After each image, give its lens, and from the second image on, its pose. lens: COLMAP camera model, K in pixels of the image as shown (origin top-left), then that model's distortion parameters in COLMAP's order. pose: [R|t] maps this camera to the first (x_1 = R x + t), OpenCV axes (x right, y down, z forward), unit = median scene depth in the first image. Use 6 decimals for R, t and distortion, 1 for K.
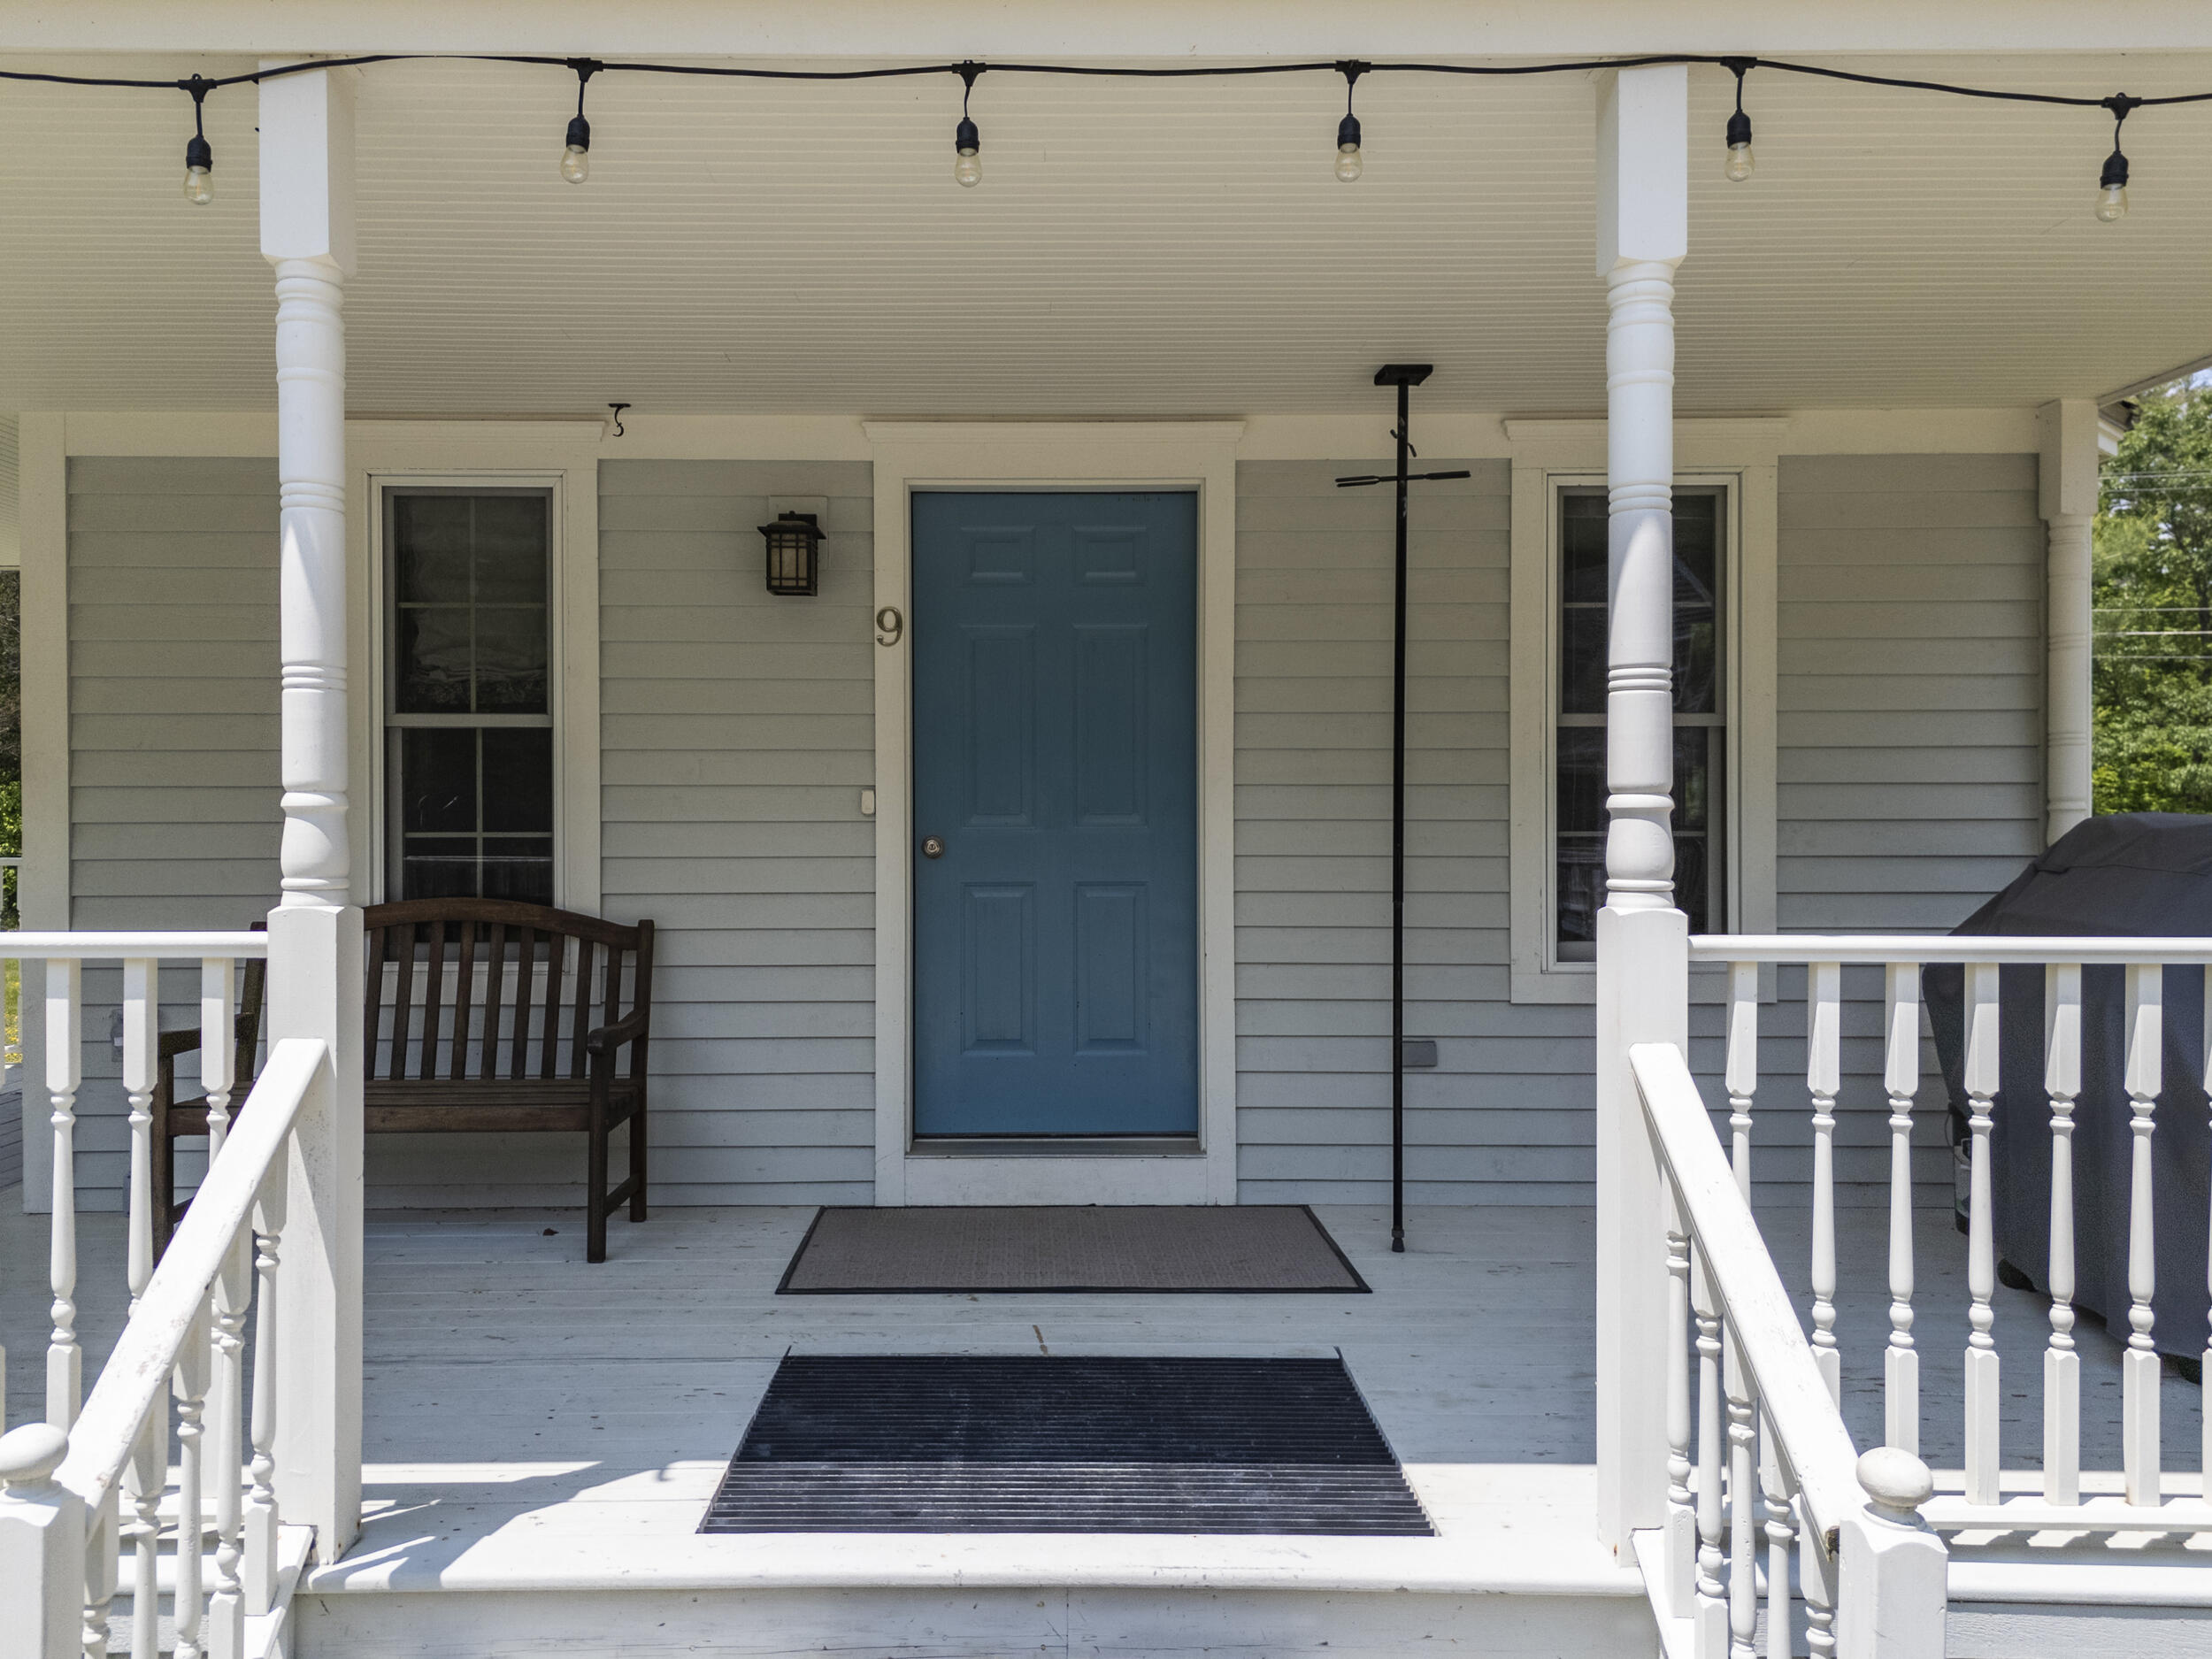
lens RADIAL K [[1664.1, 0, 1055.1], [0, 1664.1, 831.1], [0, 0, 1]] dist [0.075886, -0.140051]
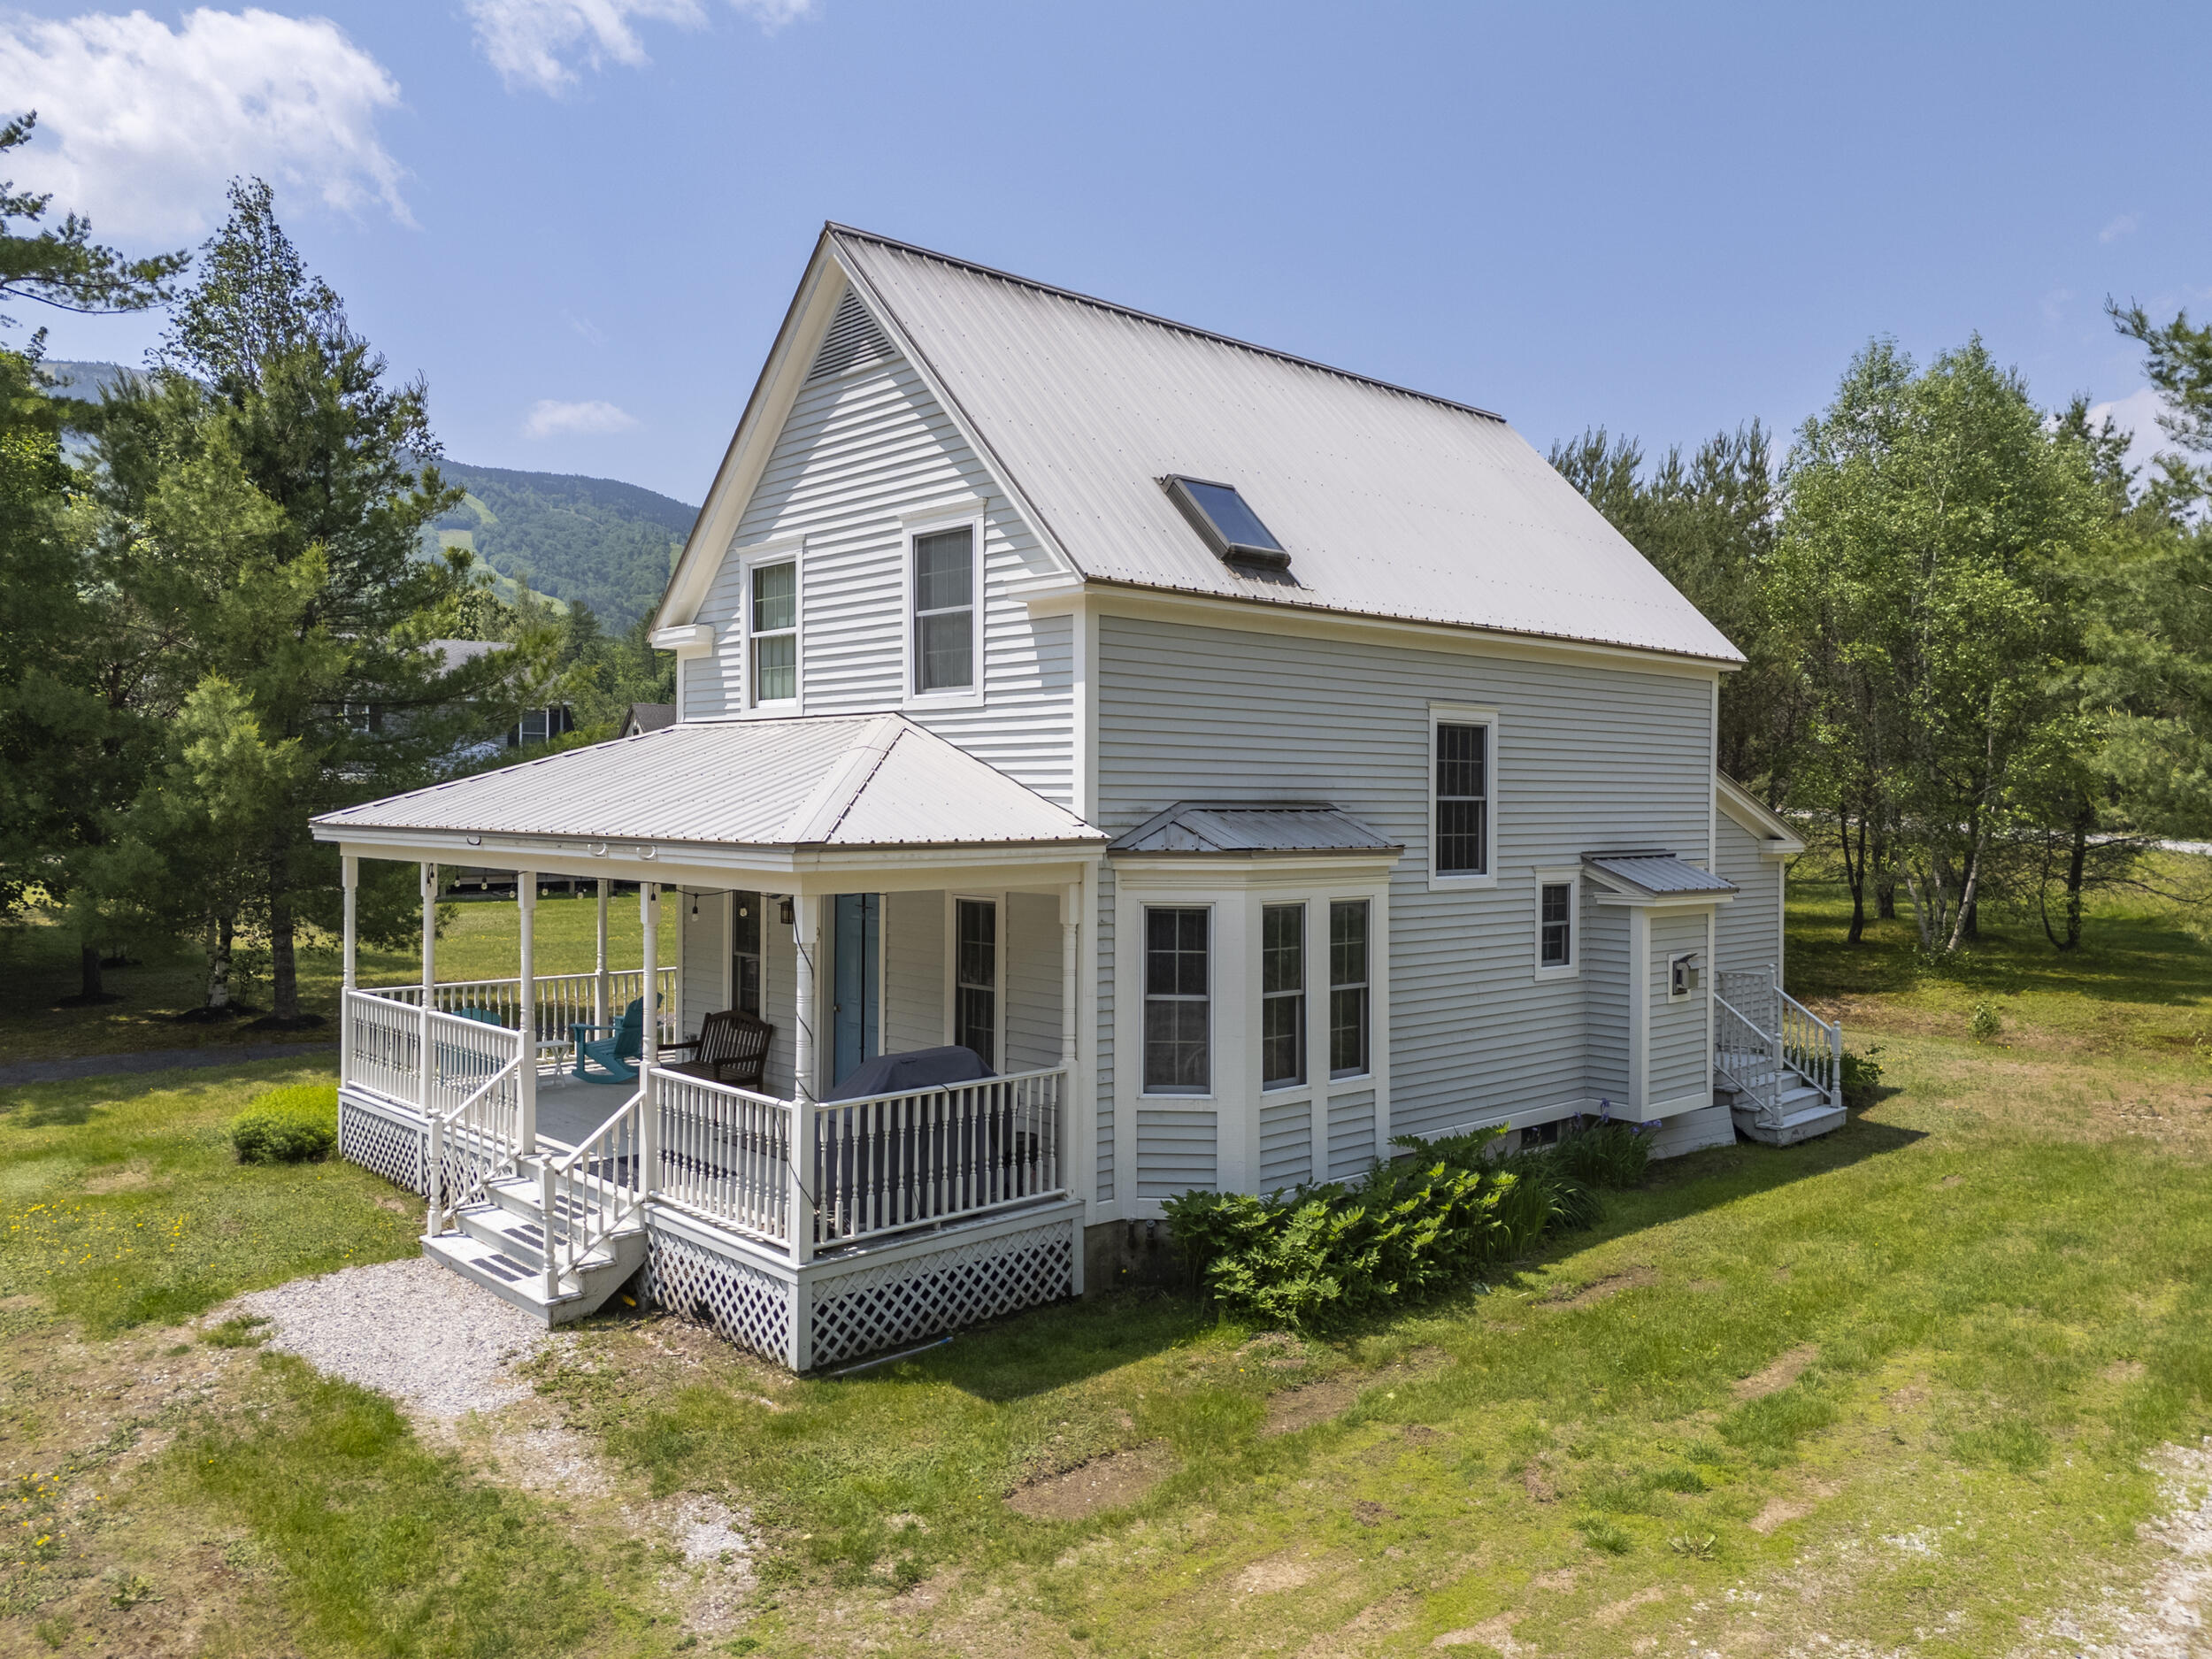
lens RADIAL K [[1643.9, 0, 1110.3], [0, 1643.9, 824.5], [0, 0, 1]] dist [0.088394, -0.092833]
pose [[0.677988, 0.015656, -0.734906, 2.441483], [-0.010894, 0.999877, 0.011250, -0.359994], [0.734992, 0.000379, 0.678075, -0.627247]]
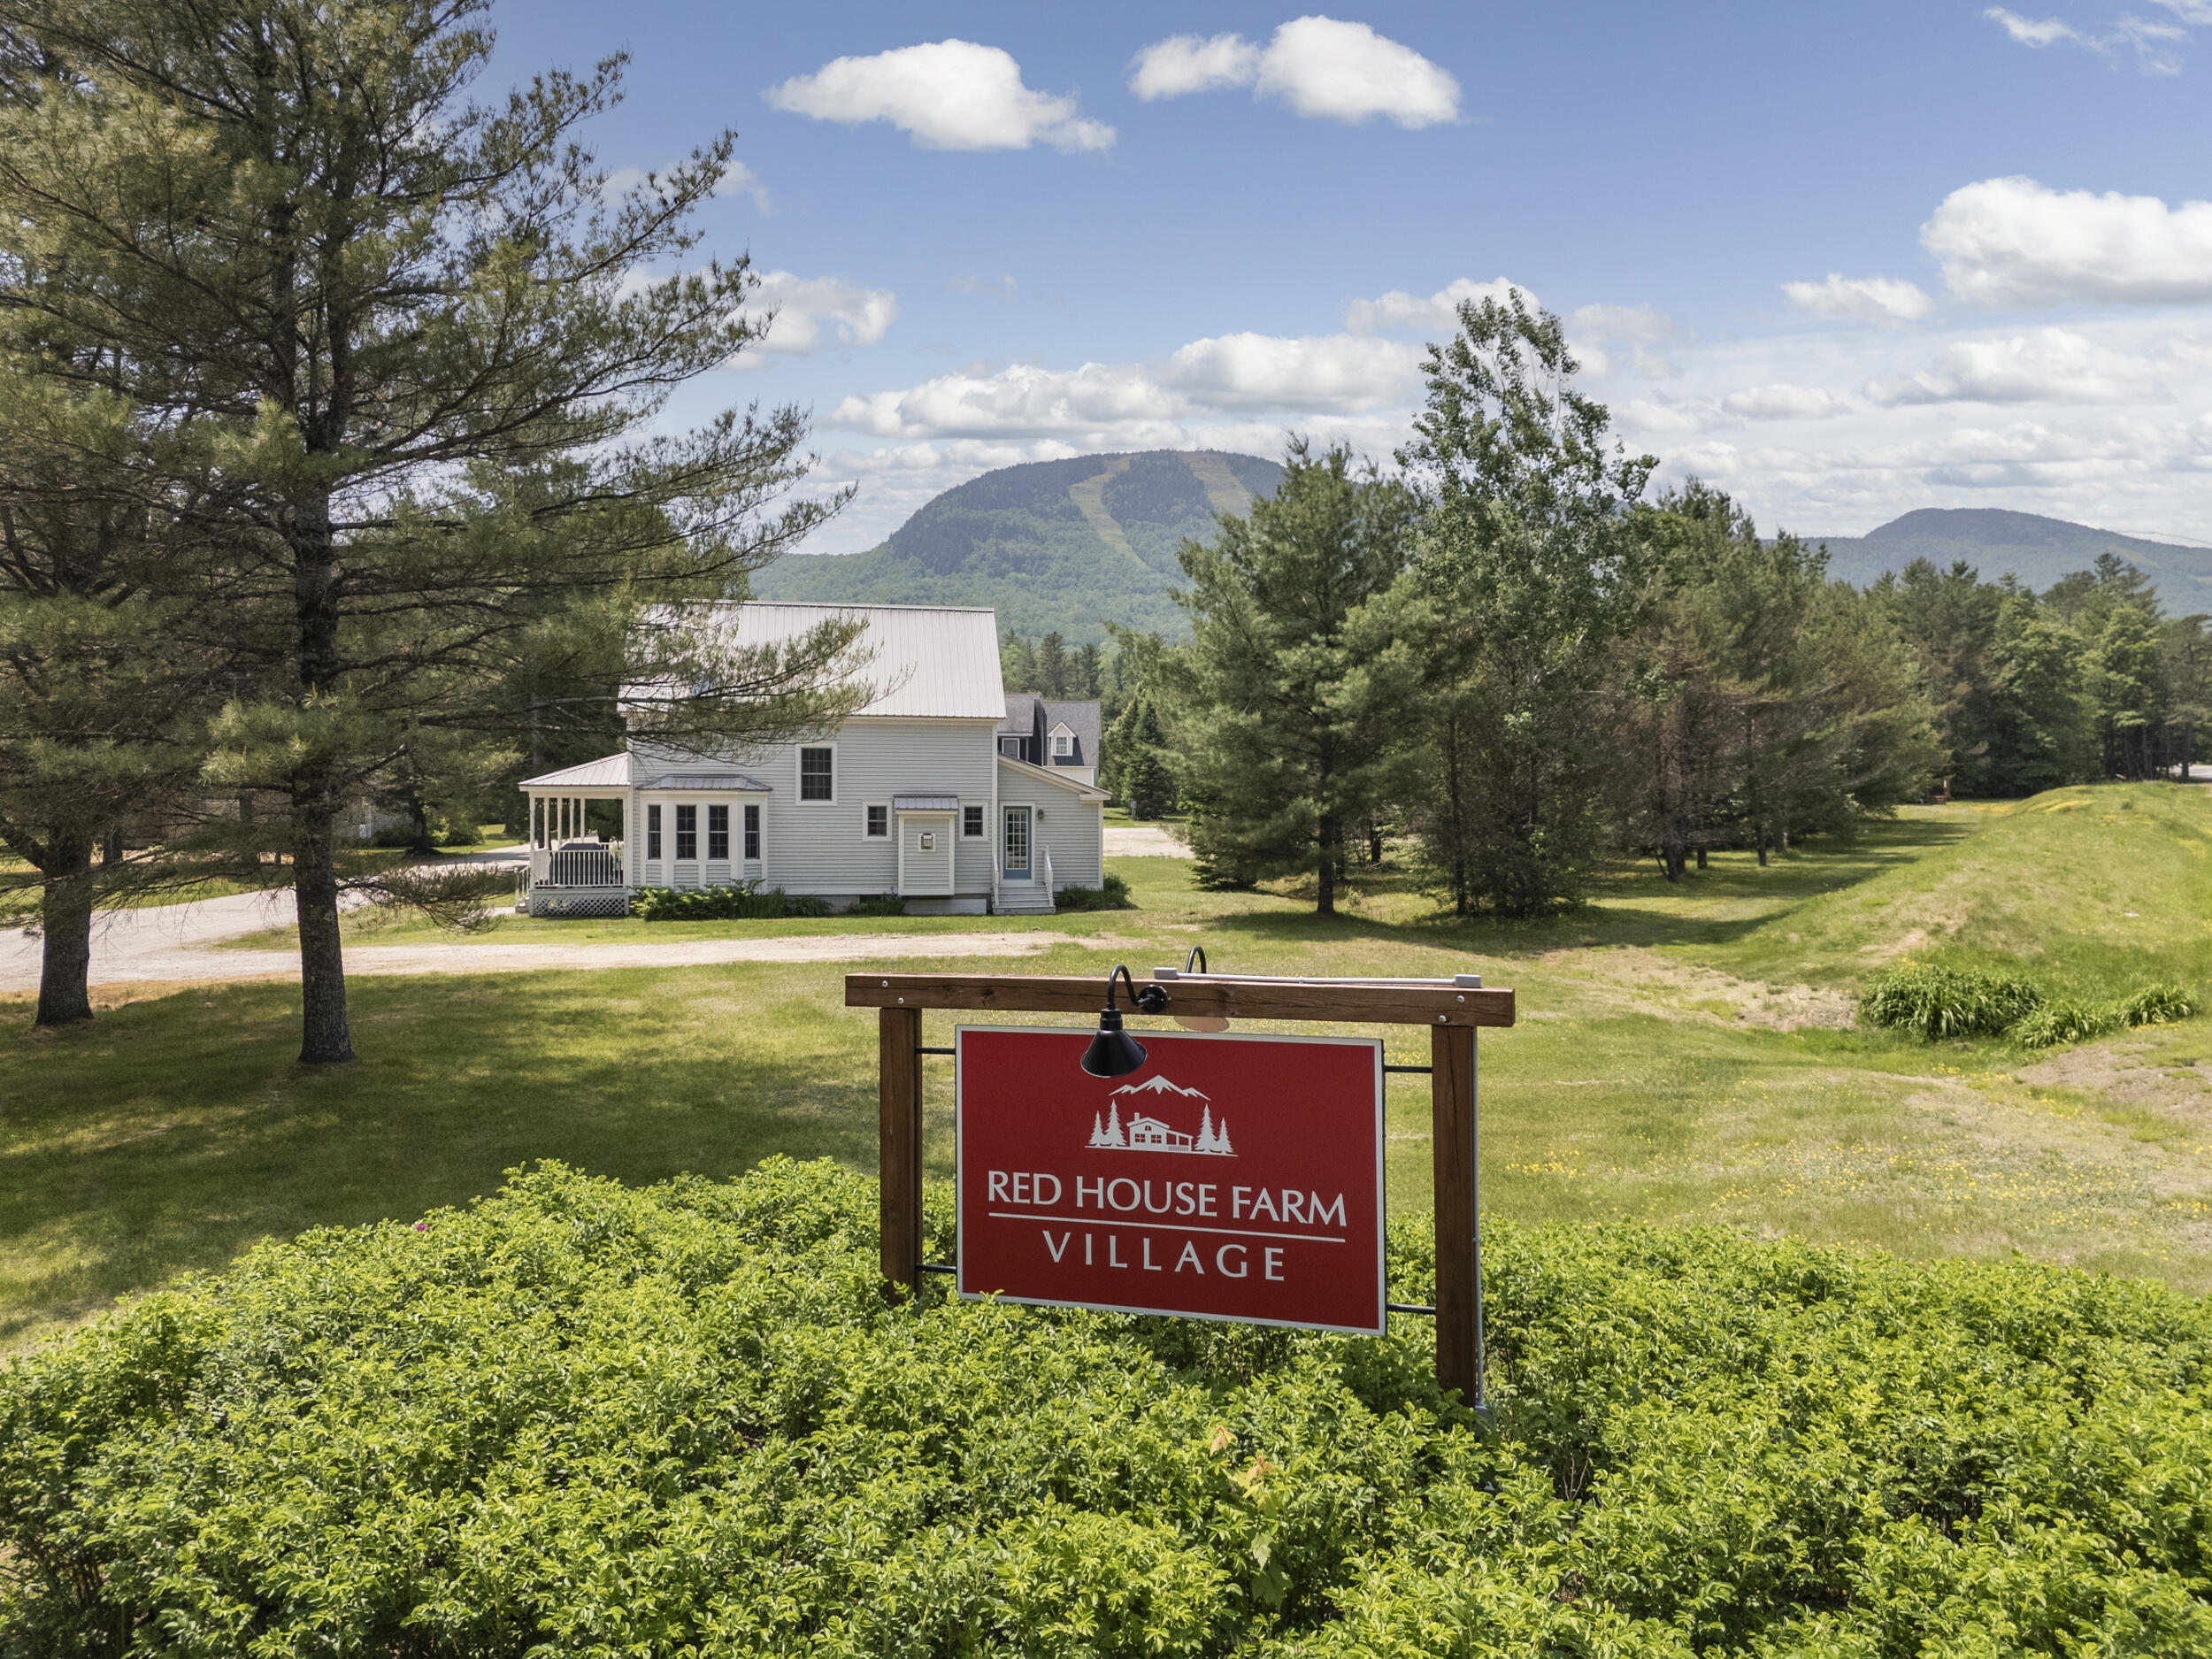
lens RADIAL K [[1643.9, 0, 1110.3], [0, 1643.9, 824.5], [0, 0, 1]] dist [0.088394, -0.092833]
pose [[0.154237, 0.007678, -0.988004, 9.564896], [-0.012151, 0.999909, 0.005874, -0.184397], [0.987959, 0.011100, 0.154316, 2.164177]]
